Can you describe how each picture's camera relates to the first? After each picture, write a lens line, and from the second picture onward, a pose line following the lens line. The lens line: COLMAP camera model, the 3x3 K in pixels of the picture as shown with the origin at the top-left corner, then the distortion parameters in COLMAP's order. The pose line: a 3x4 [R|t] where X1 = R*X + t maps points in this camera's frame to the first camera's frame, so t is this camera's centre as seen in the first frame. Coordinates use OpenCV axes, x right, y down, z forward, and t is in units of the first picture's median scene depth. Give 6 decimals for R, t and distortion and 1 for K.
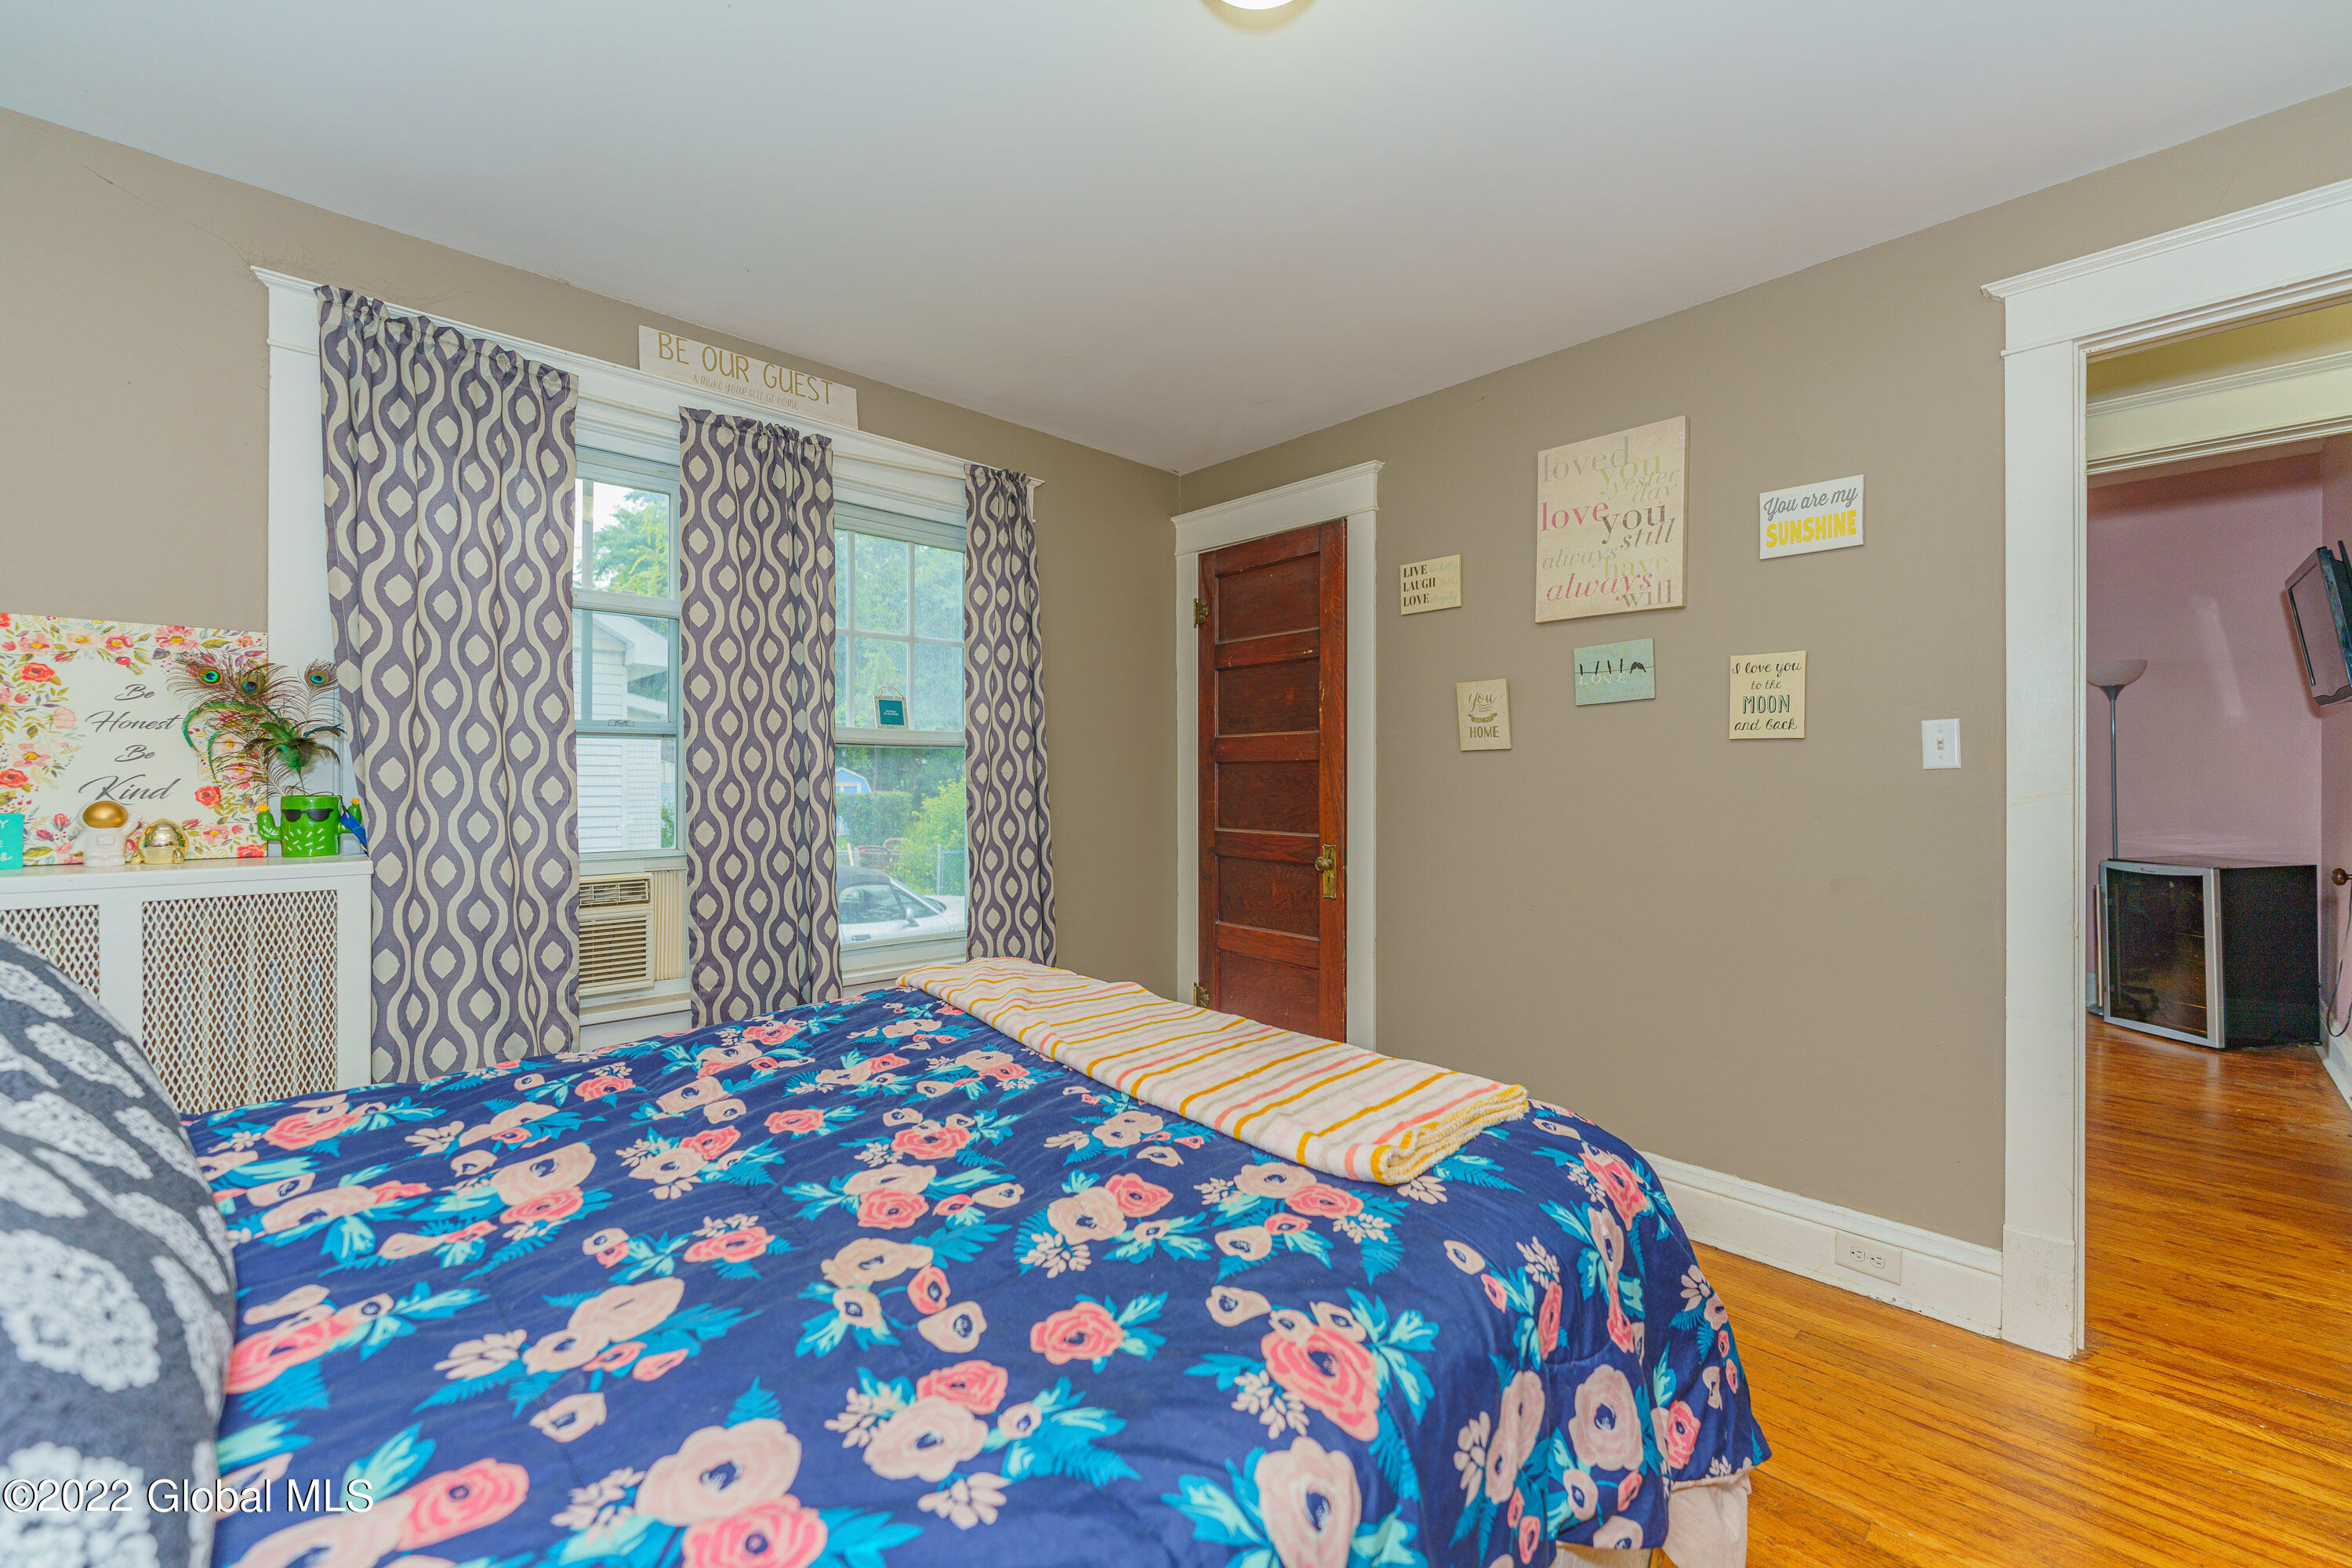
lens RADIAL K [[945.7, 0, 1175.3], [0, 945.7, 776.9], [0, 0, 1]] dist [-0.000644, 0.000386]
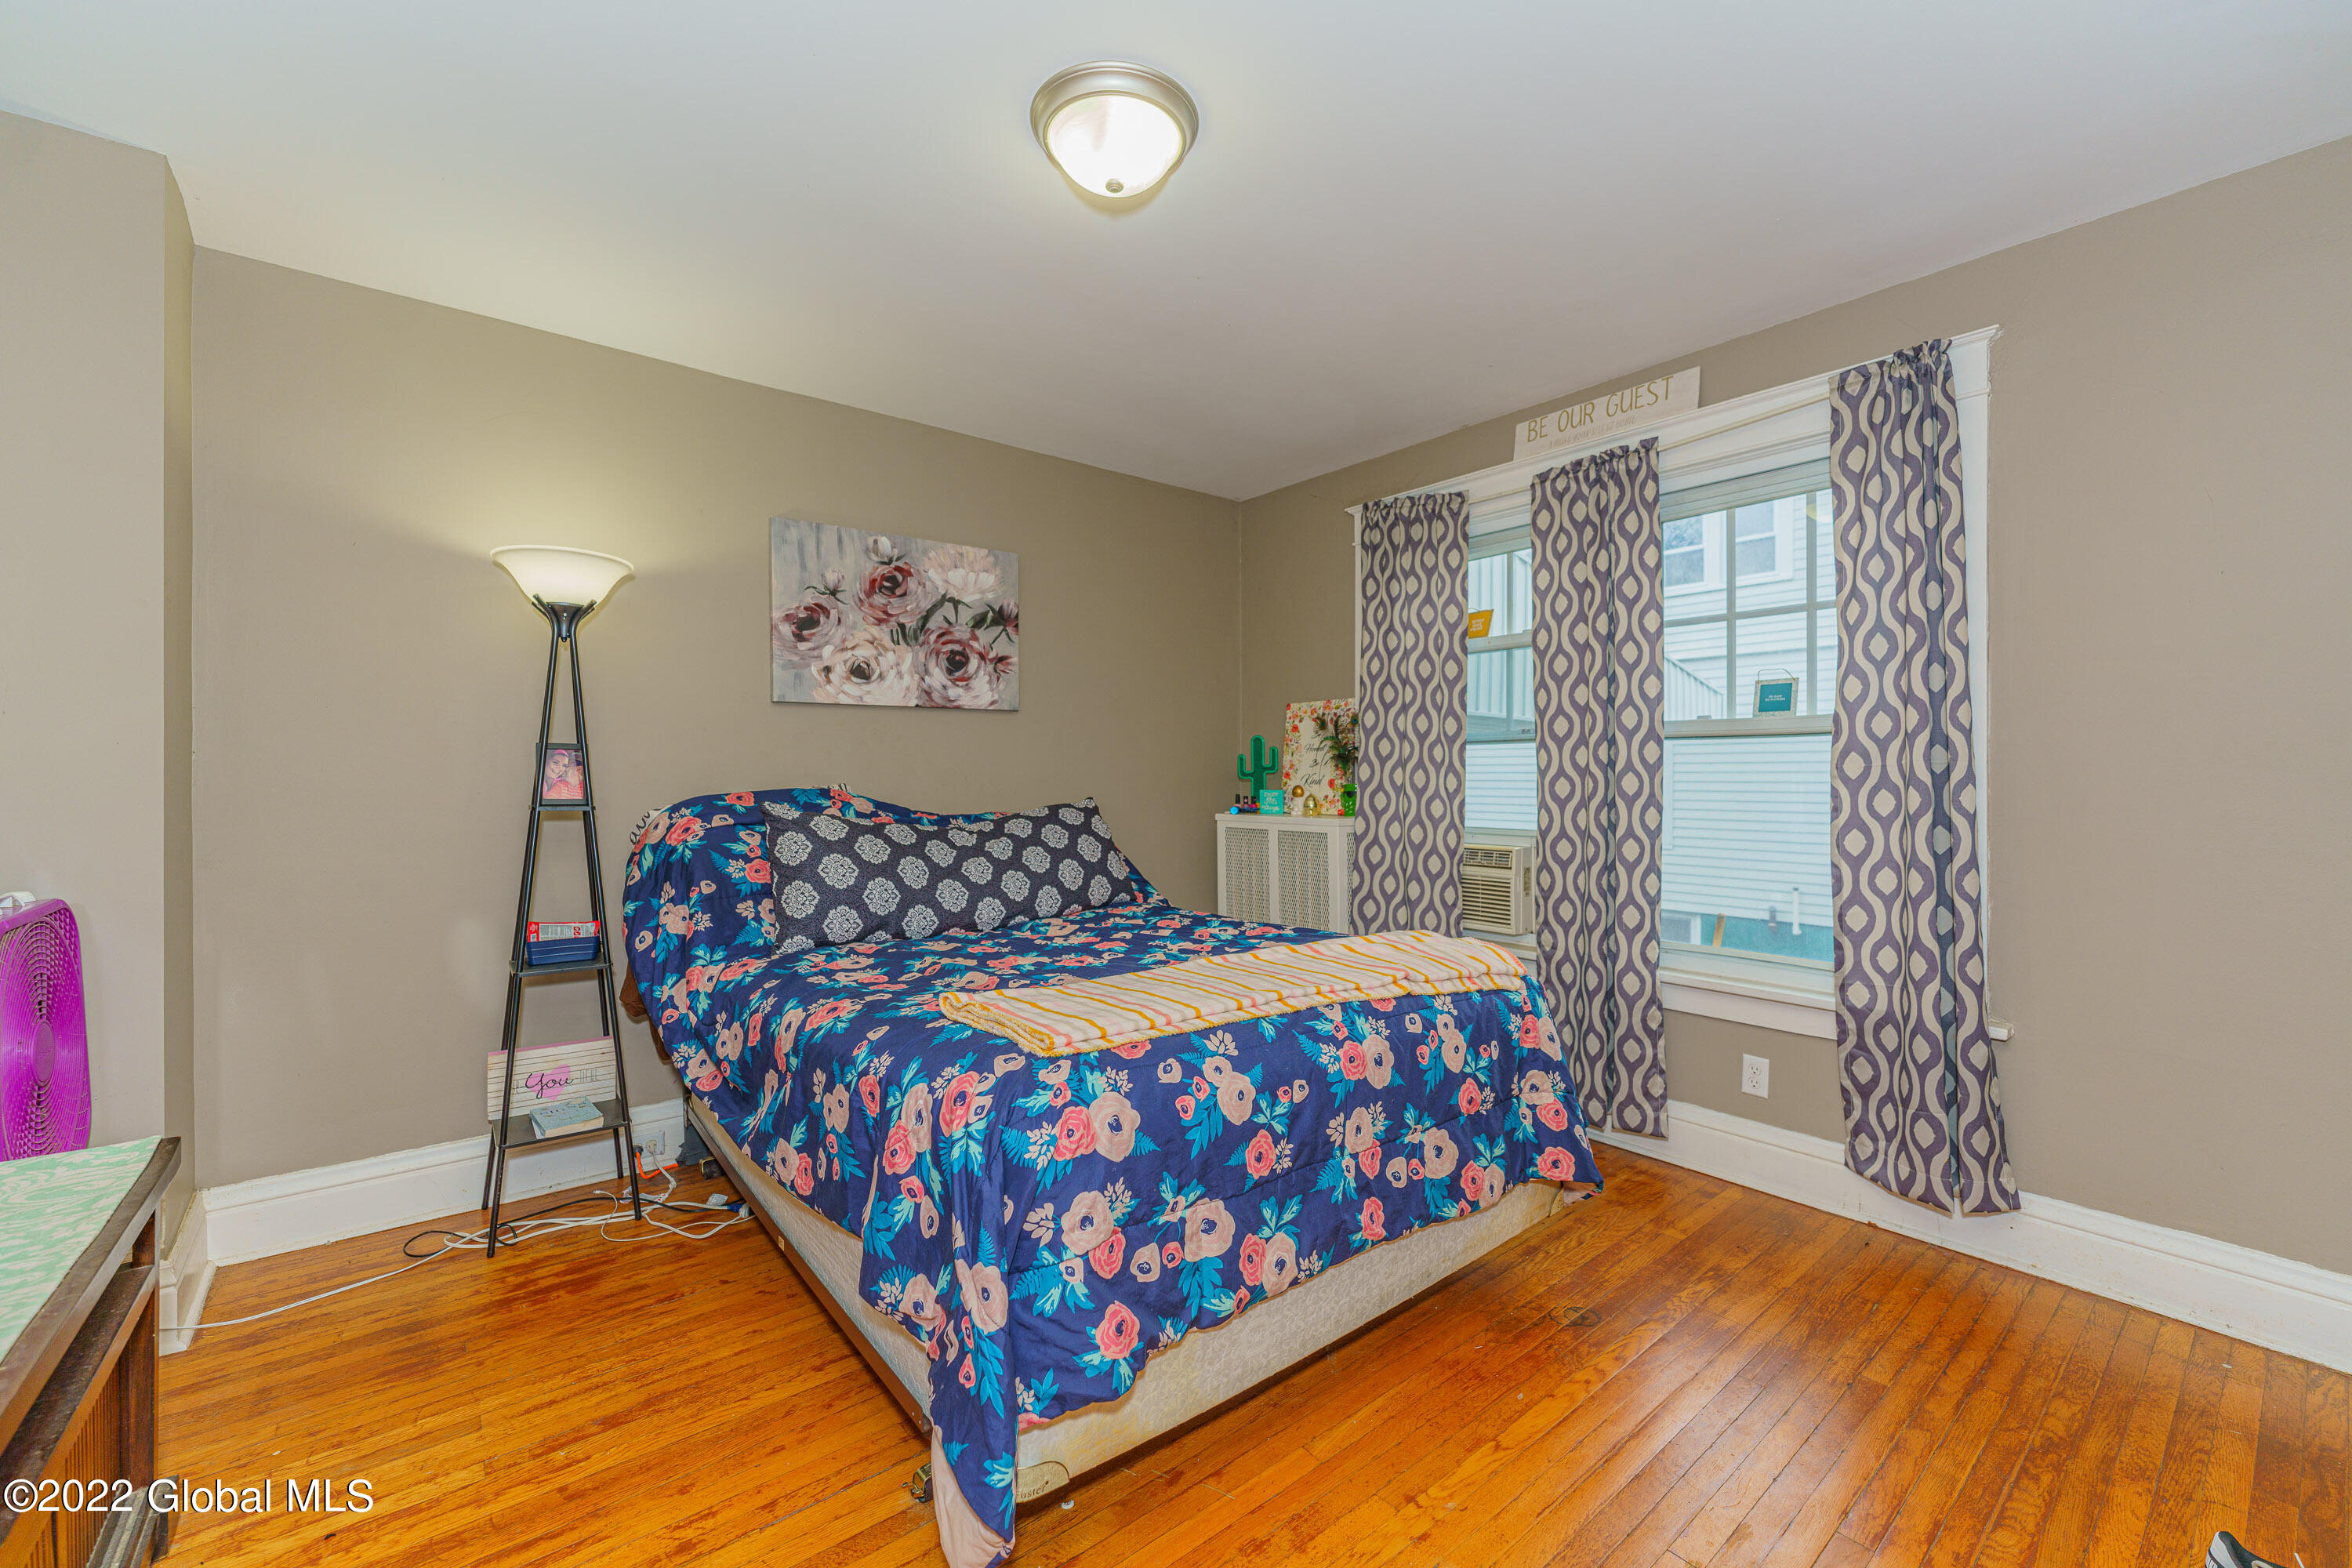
lens RADIAL K [[945.7, 0, 1175.3], [0, 945.7, 776.9], [0, 0, 1]] dist [-0.000644, 0.000386]
pose [[-0.083643, -0.005207, -0.996482, 0.788541], [-0.001062, 0.999986, -0.005136, 0.013080], [0.996495, 0.000629, -0.083647, 0.660545]]
